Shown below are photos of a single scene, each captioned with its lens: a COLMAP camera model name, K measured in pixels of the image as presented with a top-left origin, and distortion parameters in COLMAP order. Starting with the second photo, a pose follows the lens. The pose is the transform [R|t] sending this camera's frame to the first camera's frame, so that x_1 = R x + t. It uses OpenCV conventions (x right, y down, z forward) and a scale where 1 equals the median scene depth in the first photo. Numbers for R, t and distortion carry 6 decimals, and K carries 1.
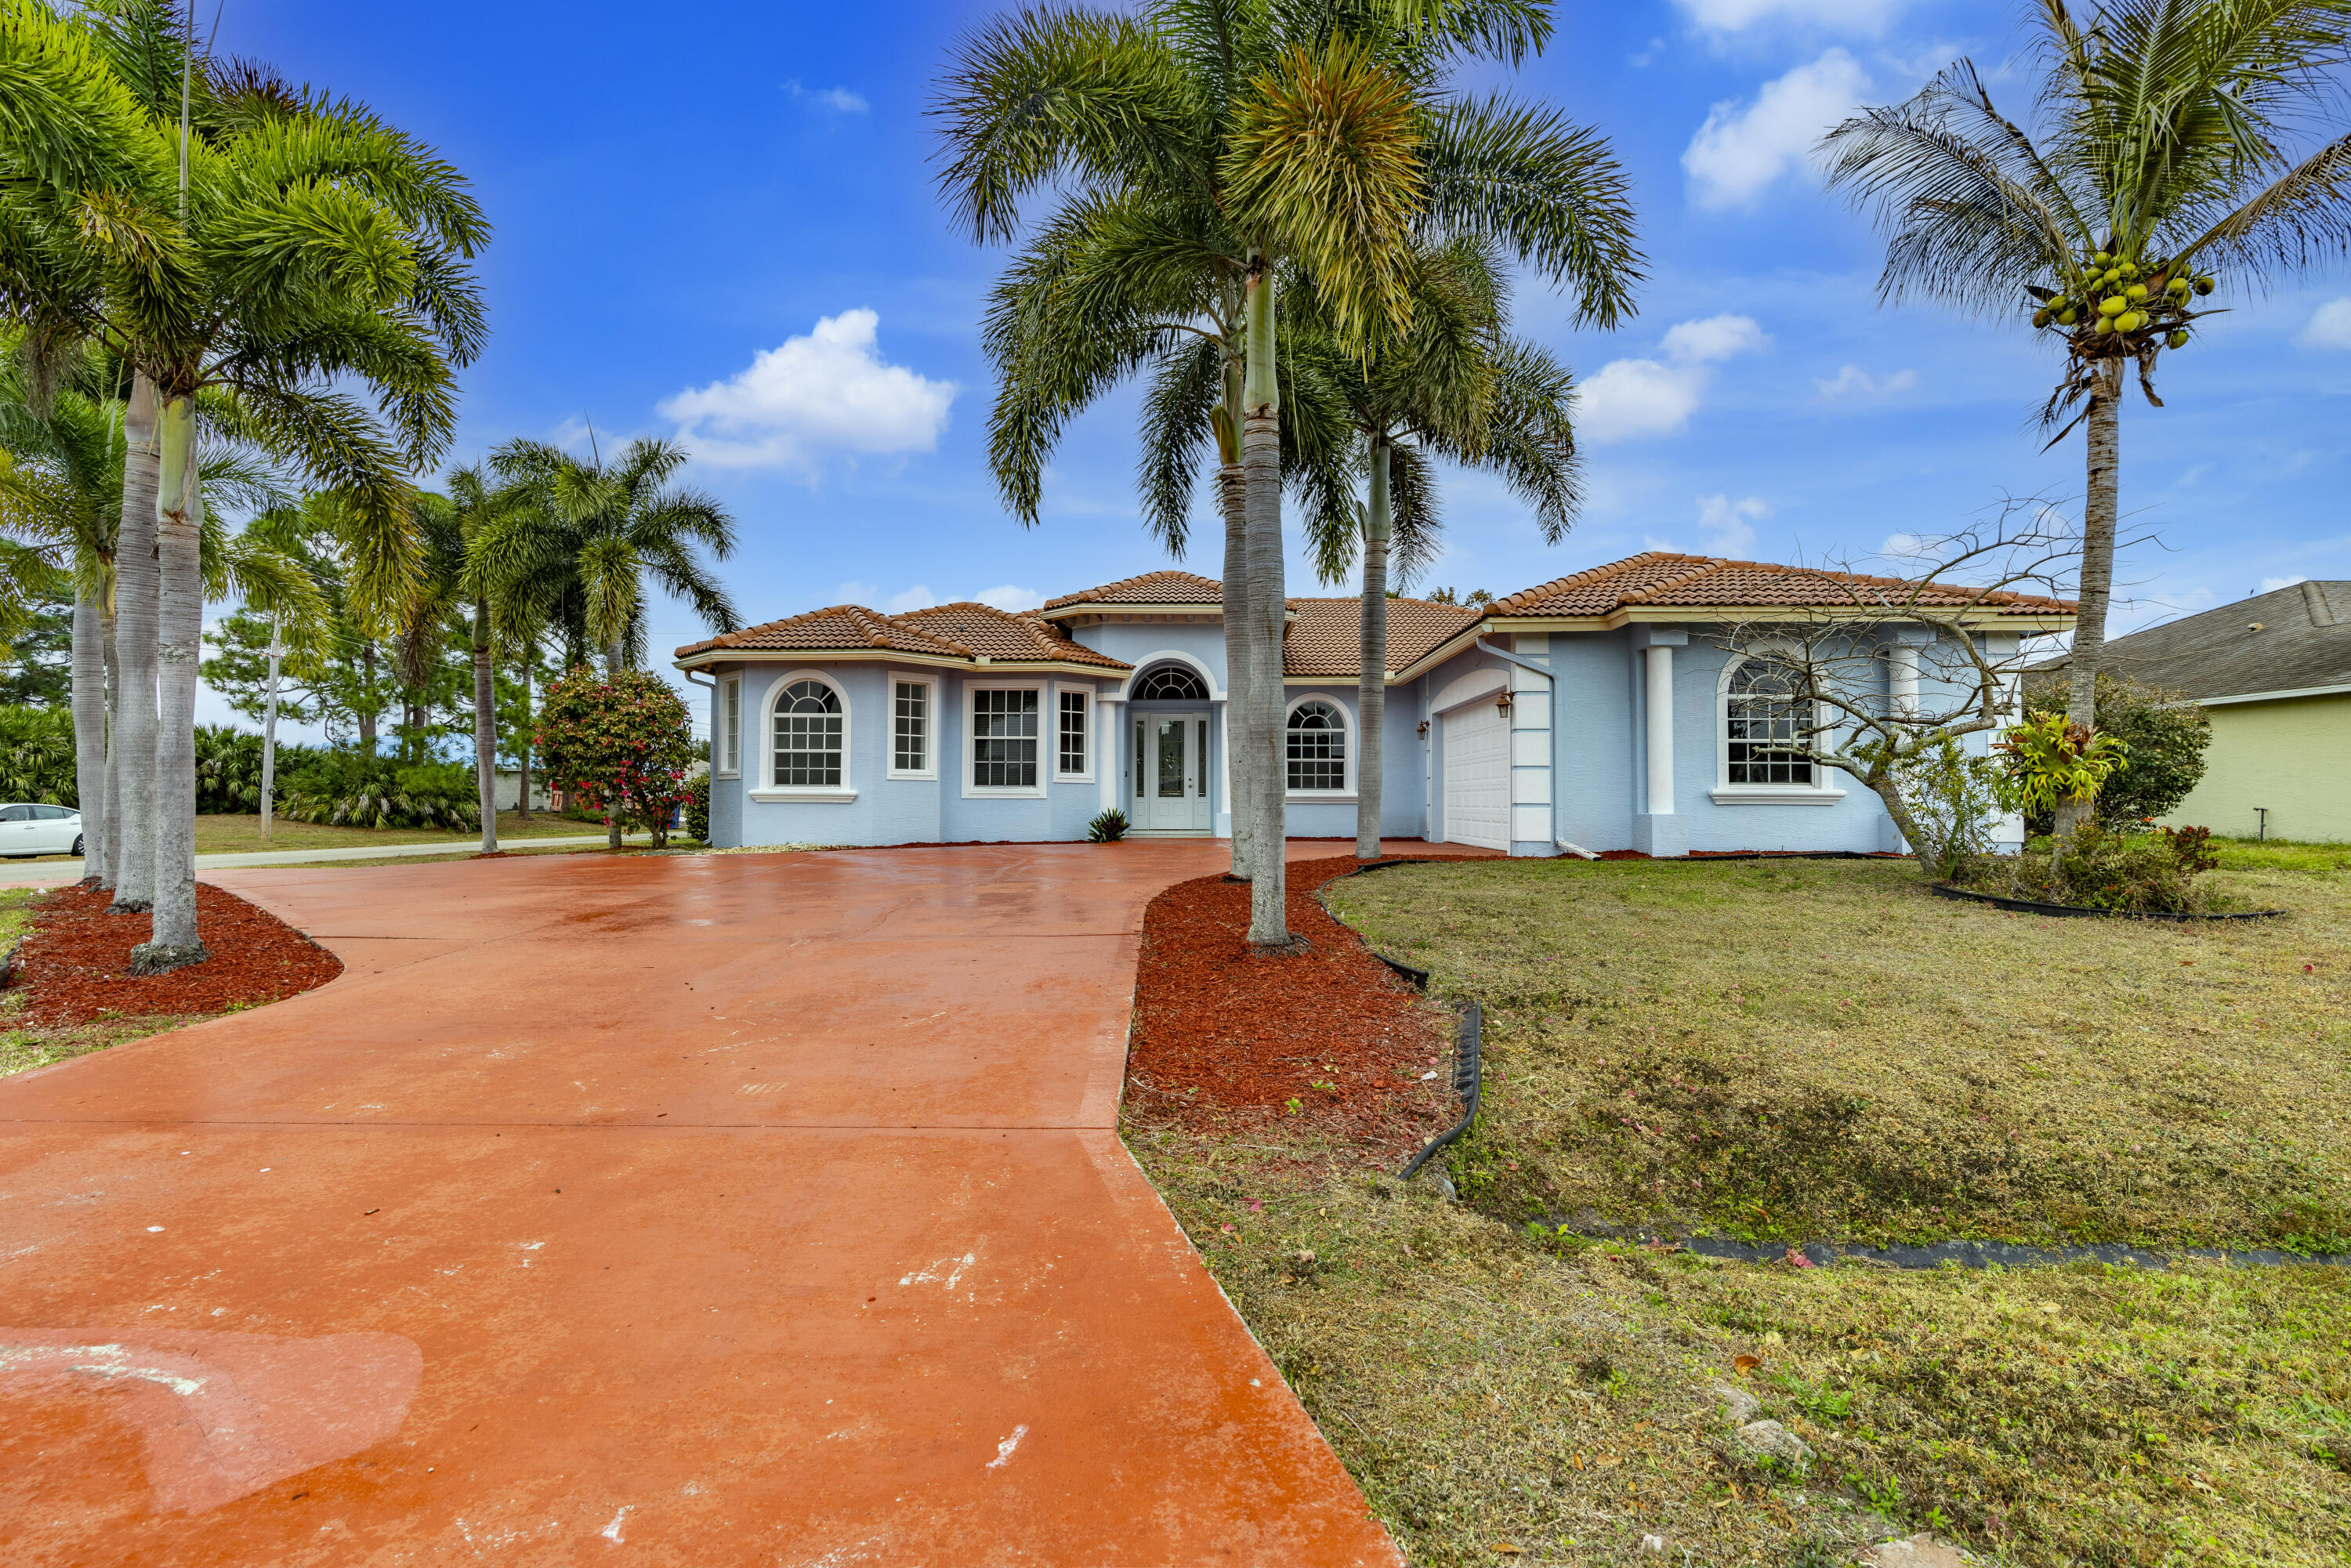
lens RADIAL K [[1051.5, 0, 1167.7], [0, 1051.5, 781.8], [0, 0, 1]] dist [-0.011705, 0.003469]
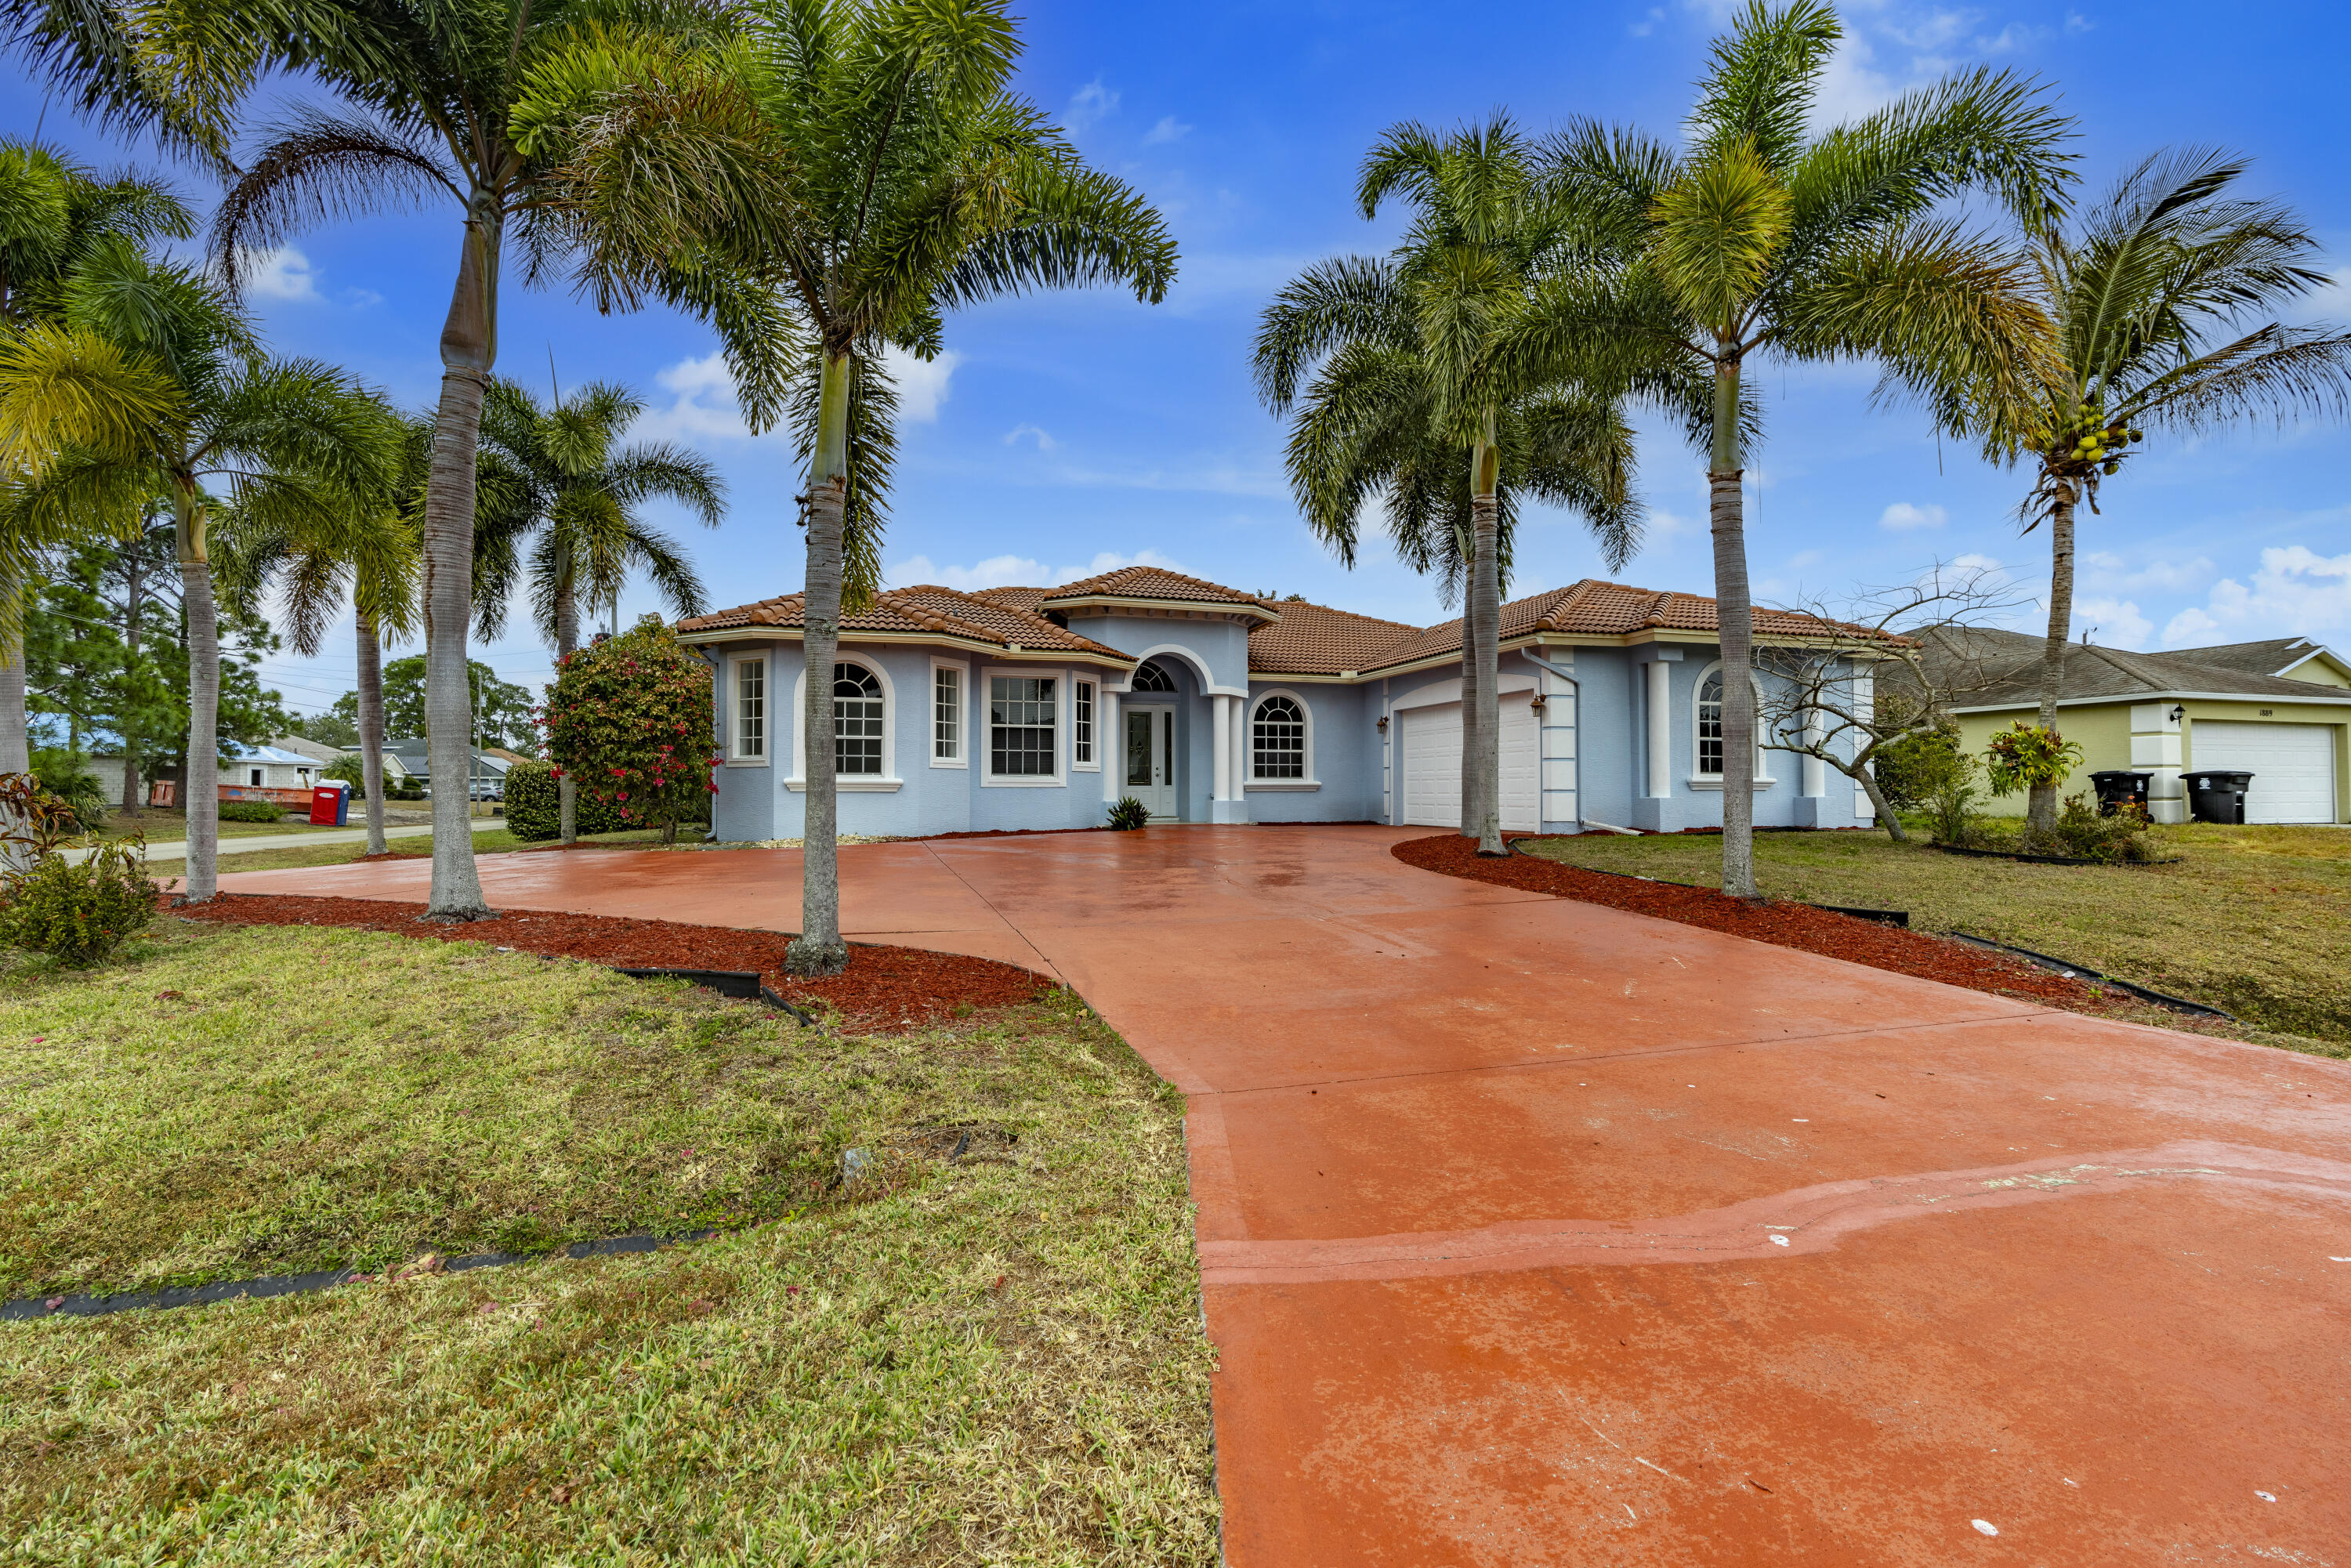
lens RADIAL K [[1051.5, 0, 1173.6], [0, 1051.5, 775.2], [0, 0, 1]] dist [-0.011705, 0.003469]
pose [[0.950030, 0.000900, 0.312158, -0.334903], [-0.001919, 0.999994, 0.002955, 0.001404], [-0.312153, -0.003406, 0.950026, 0.009173]]
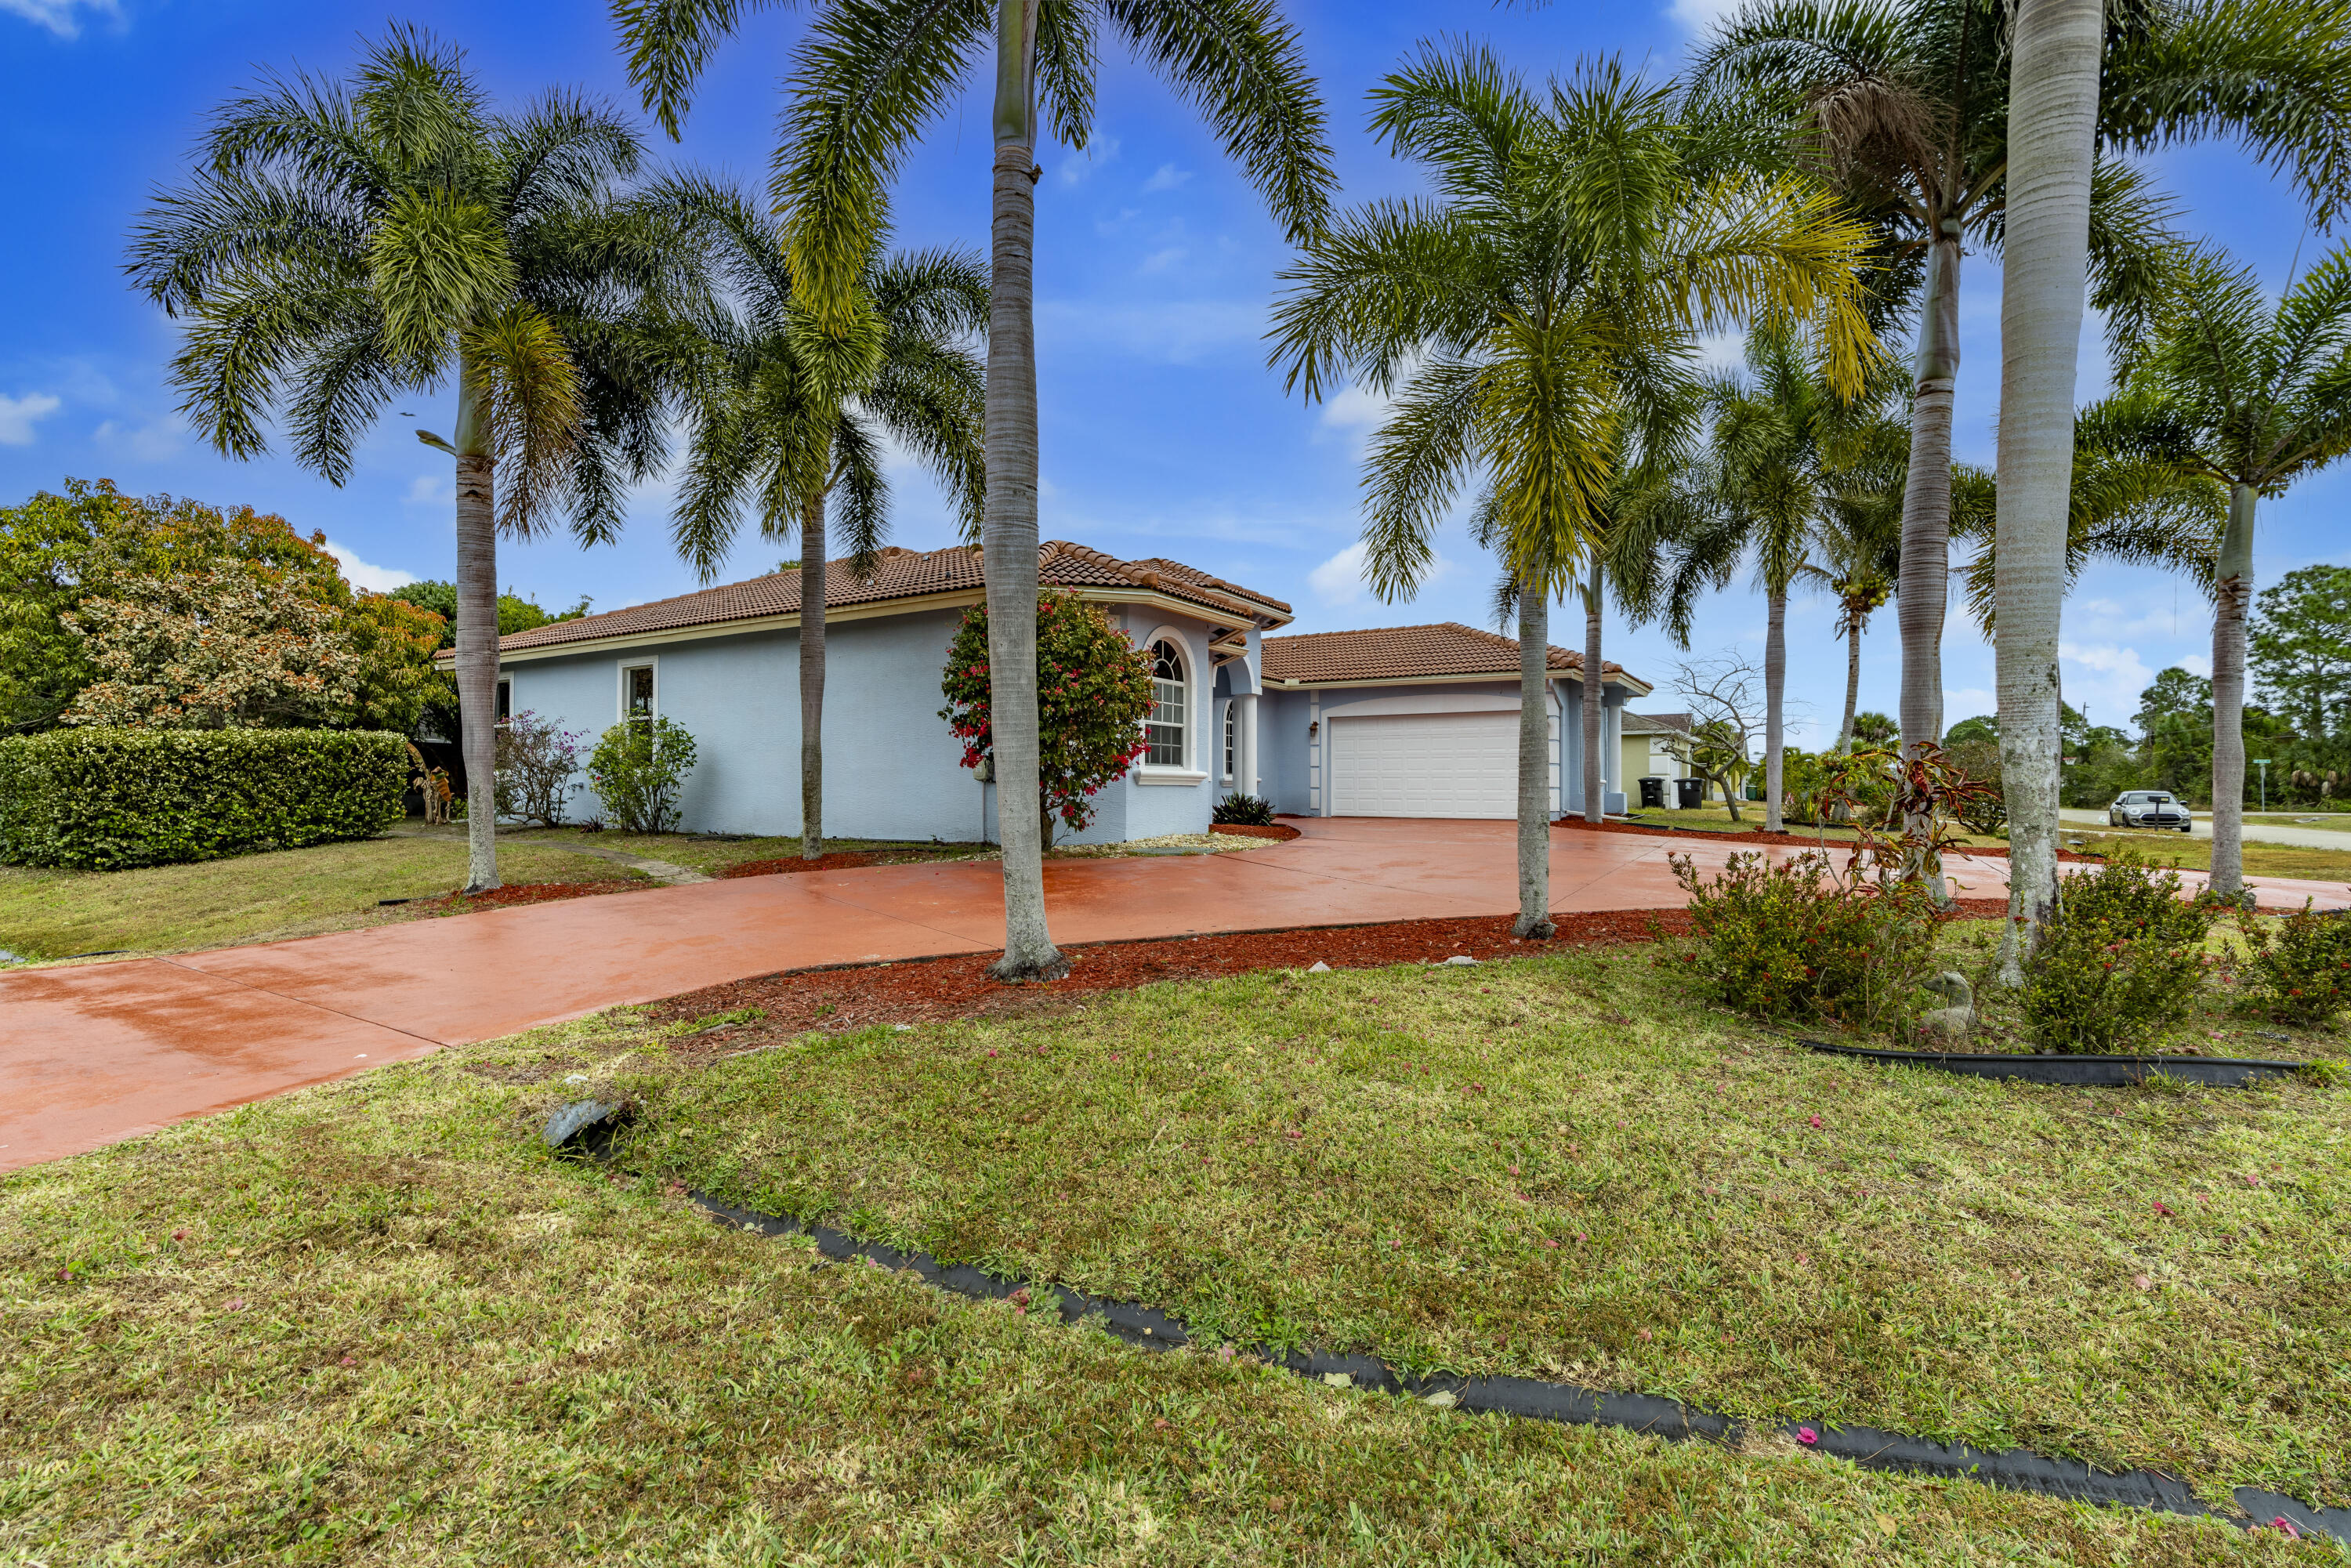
lens RADIAL K [[1028.8, 0, 1164.3], [0, 1028.8, 781.9], [0, 0, 1]] dist [0.002265, 0.000050]
pose [[0.518162, 0.002953, 0.855277, -0.978750], [-0.022301, 0.999701, 0.010060, 0.007278], [-0.854991, -0.024286, 0.518073, 0.534939]]
